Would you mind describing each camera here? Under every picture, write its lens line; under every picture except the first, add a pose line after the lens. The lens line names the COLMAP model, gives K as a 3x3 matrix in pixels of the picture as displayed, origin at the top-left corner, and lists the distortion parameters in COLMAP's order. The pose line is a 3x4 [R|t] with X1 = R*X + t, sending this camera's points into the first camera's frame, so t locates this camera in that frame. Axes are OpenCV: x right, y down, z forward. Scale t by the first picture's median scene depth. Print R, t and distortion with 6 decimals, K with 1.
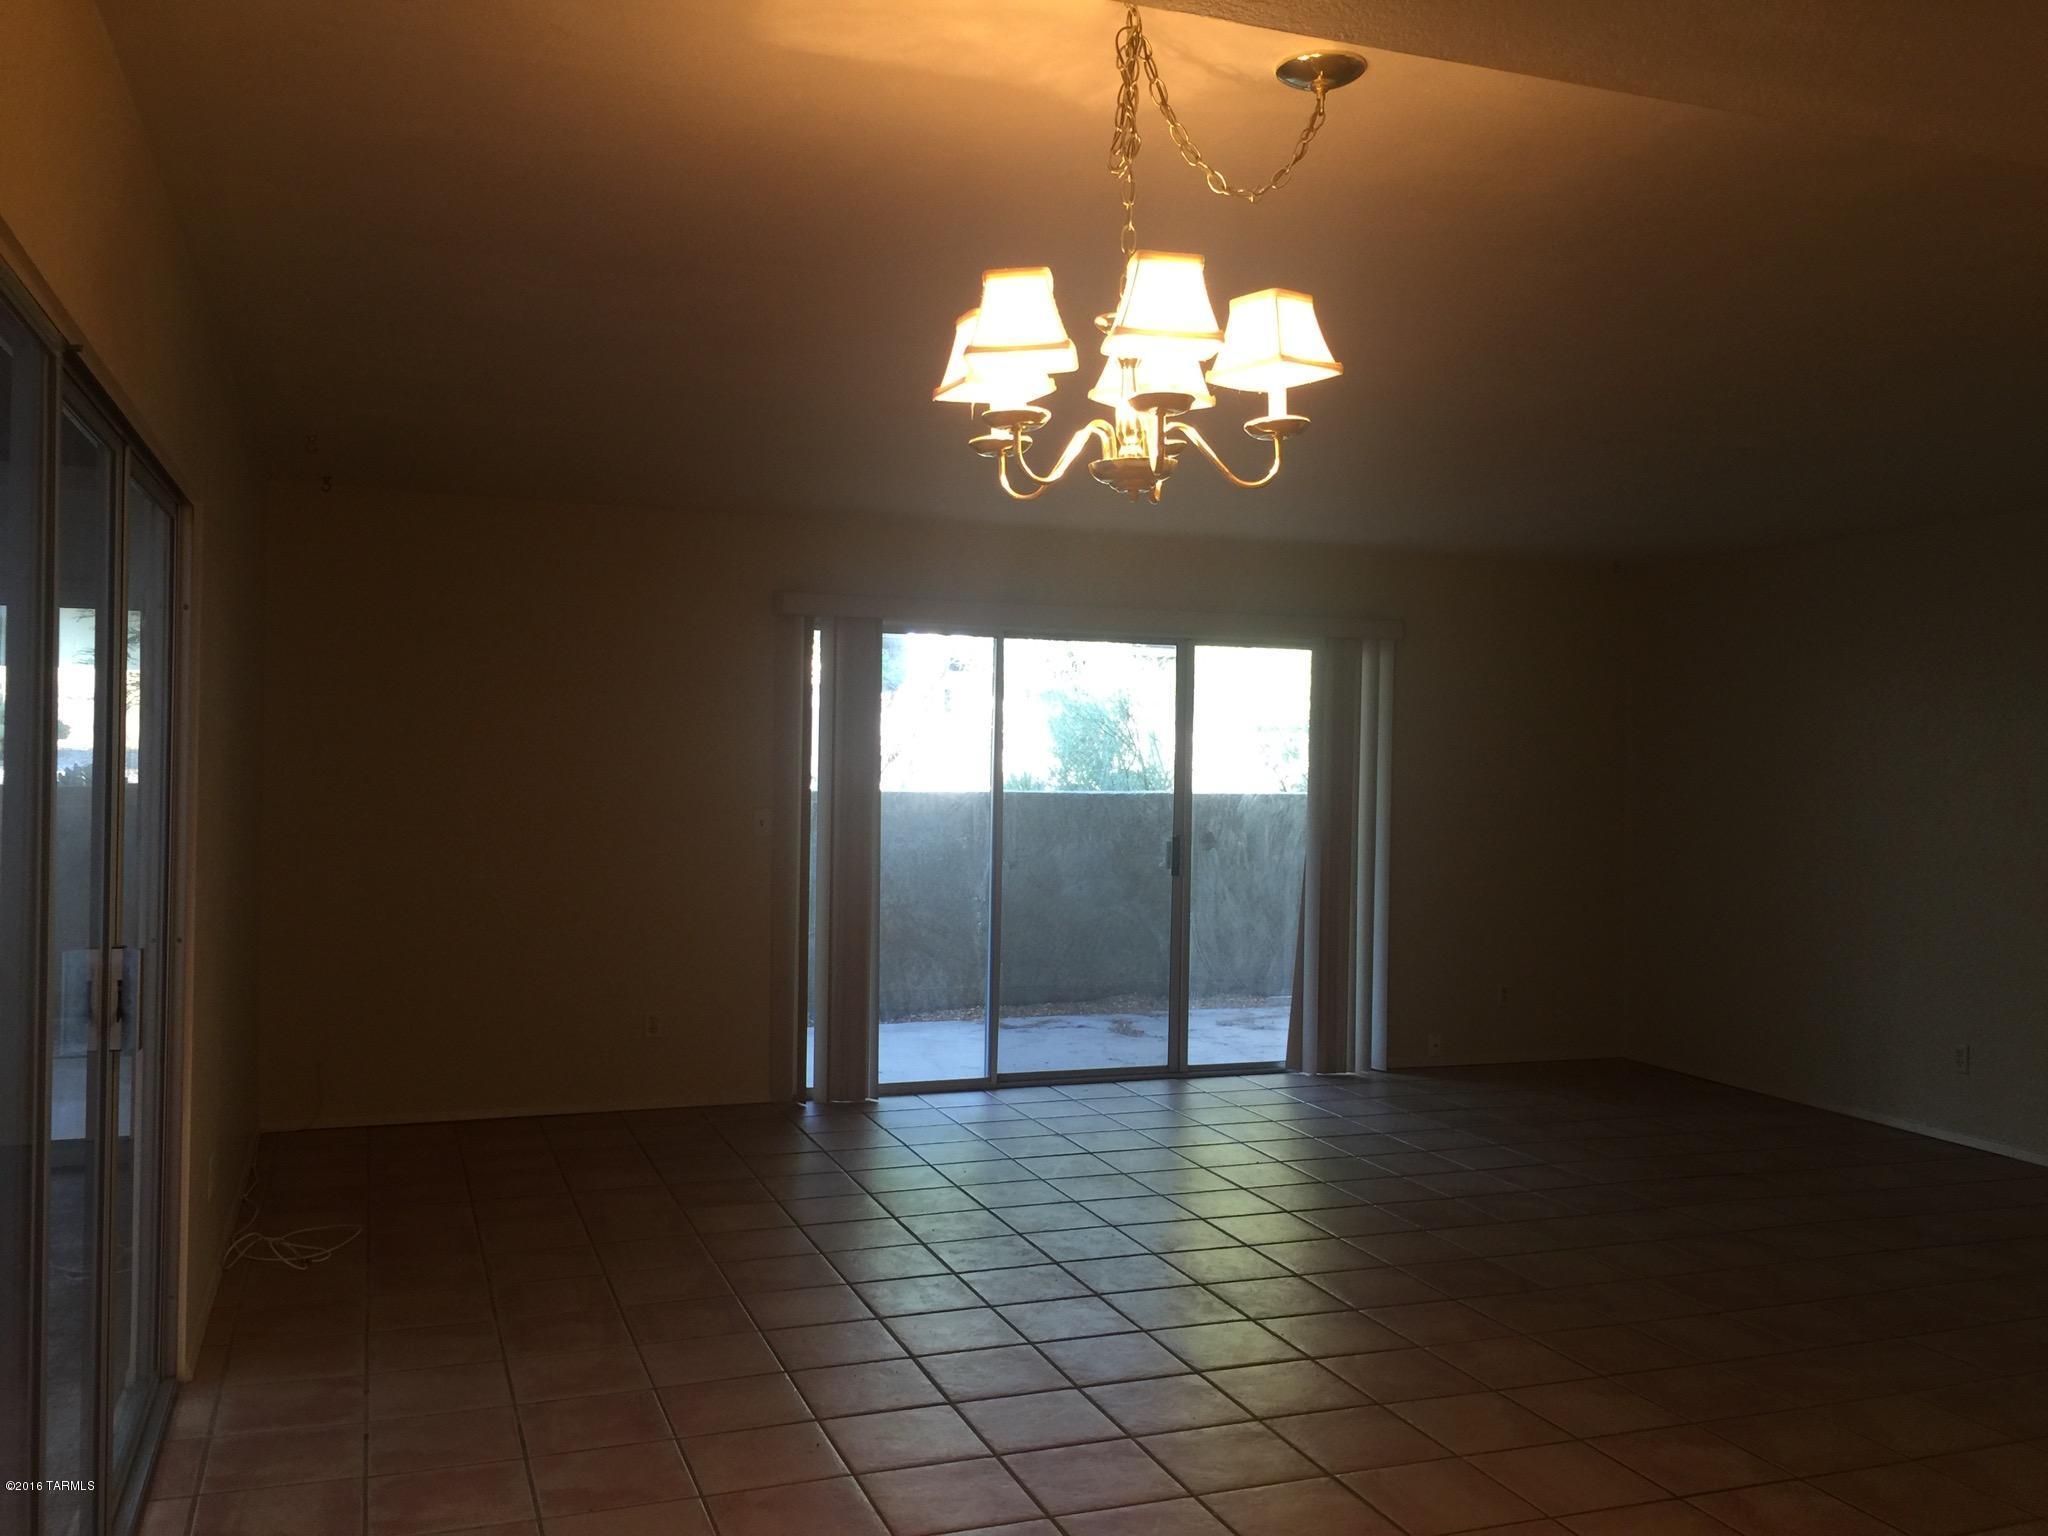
lens RADIAL K [[1759.8, 0, 1024.5], [0, 1759.8, 754.2], [0, 0, 1]] dist [0.088933, -0.121281]
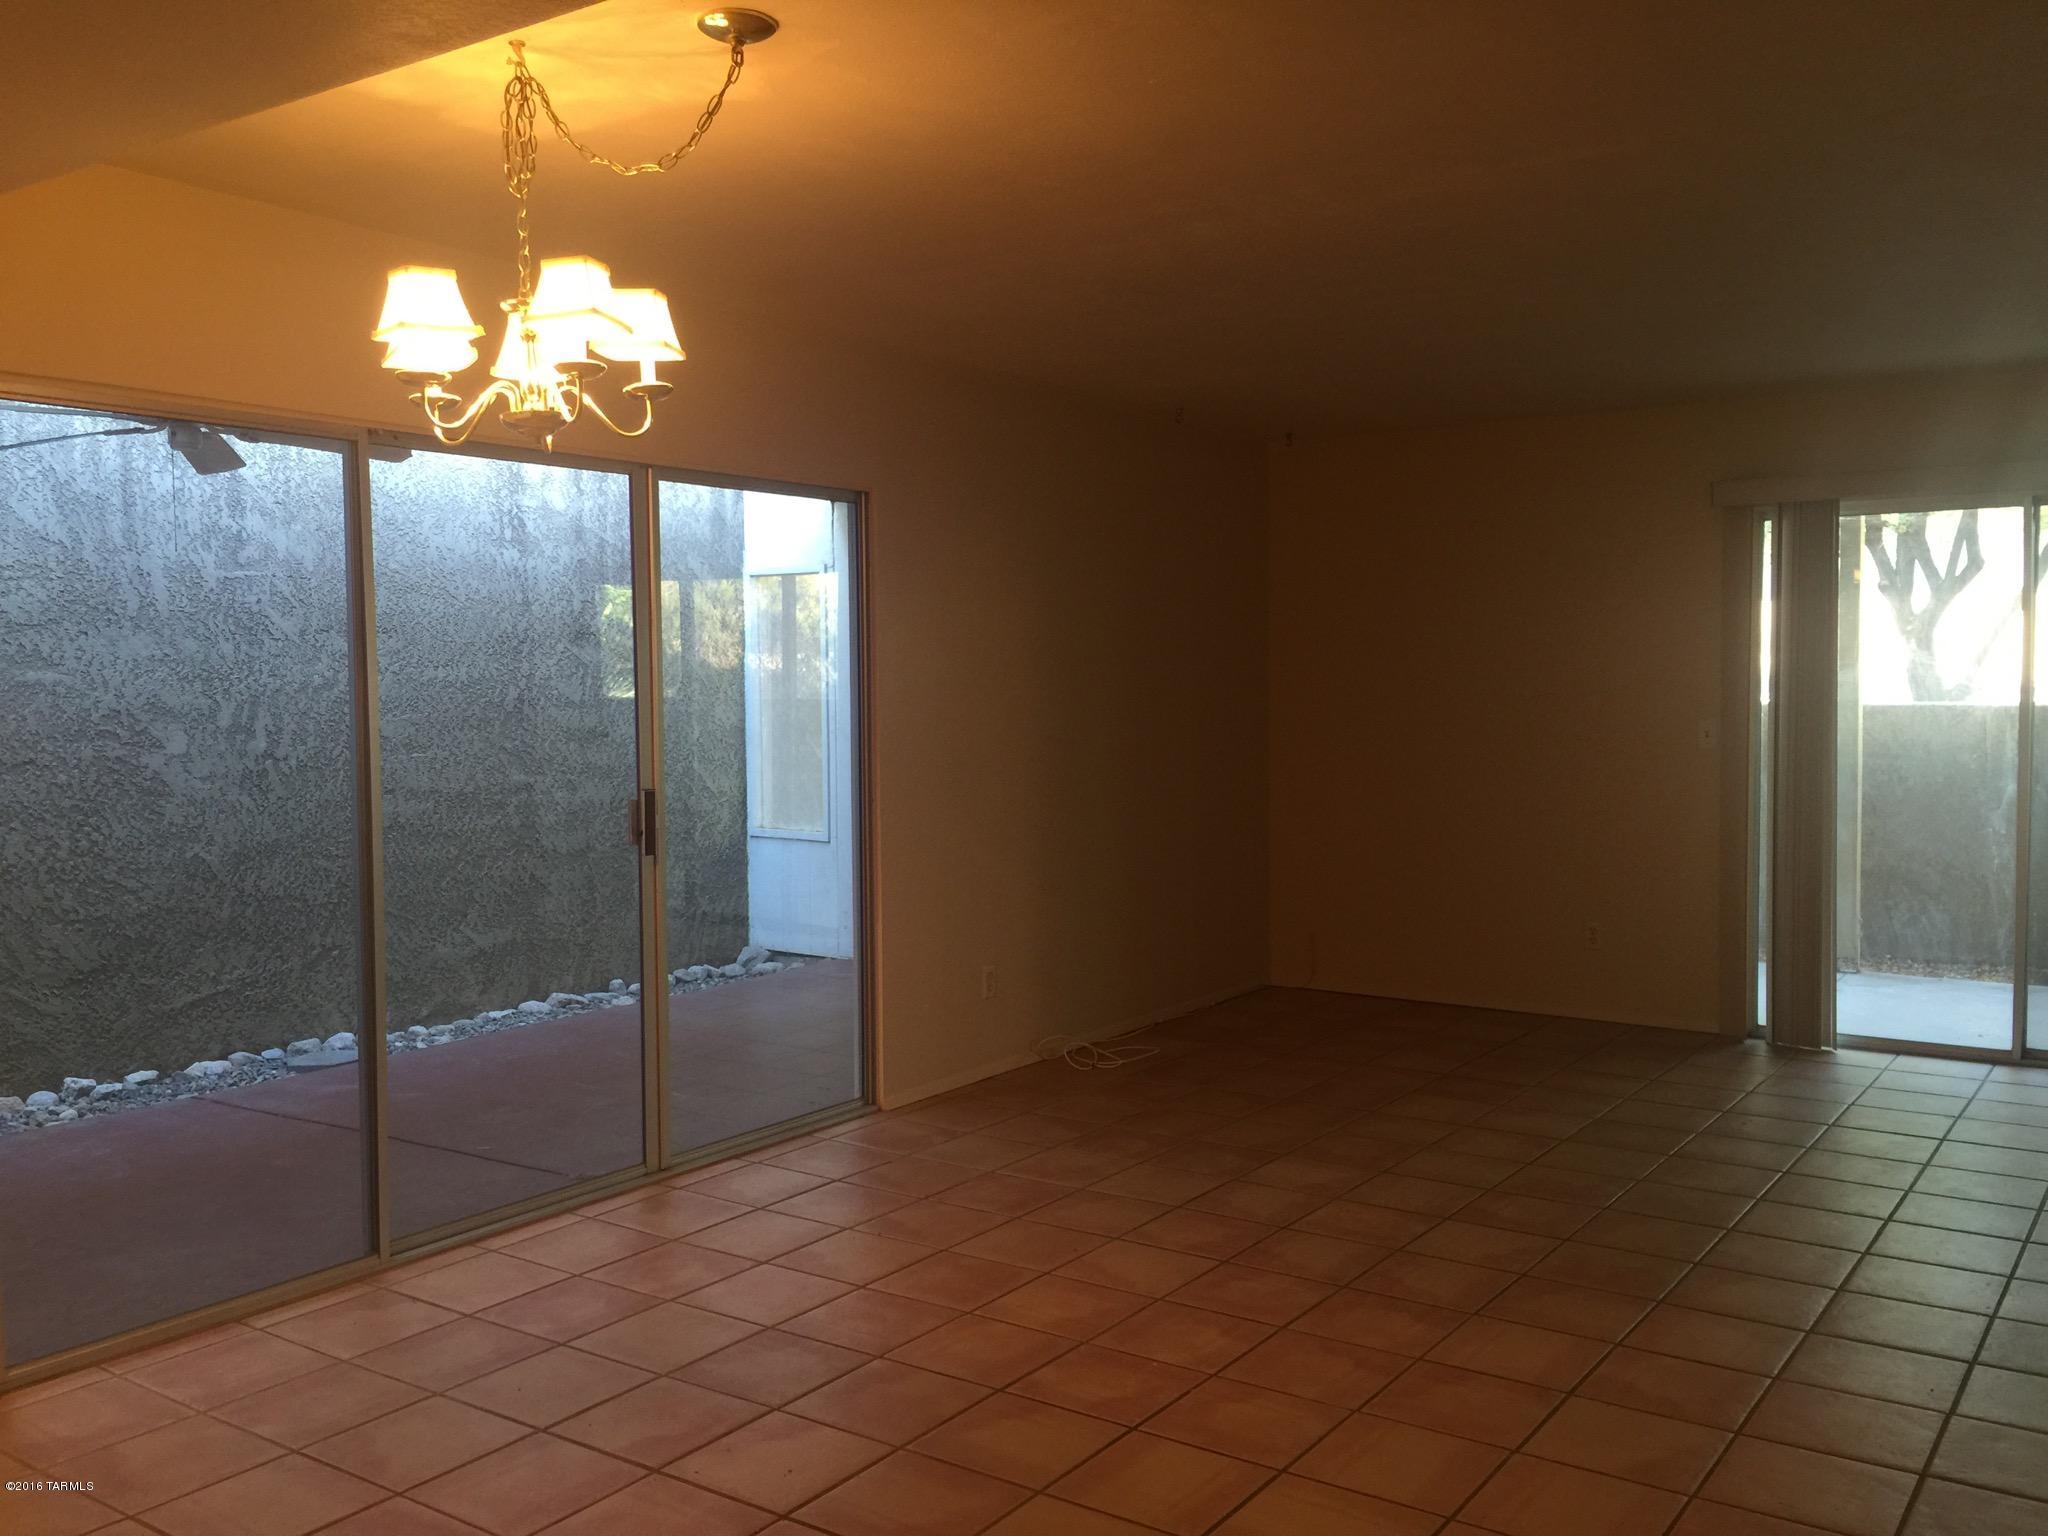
lens RADIAL K [[1759.8, 0, 1039.8], [0, 1759.8, 777.7], [0, 0, 1]] dist [0.088933, -0.121281]
pose [[0.586306, 0.035557, -0.809309, 0.406536], [0.011603, 0.998565, 0.052278, 0.006726], [0.810007, -0.040041, 0.585052, 0.154754]]
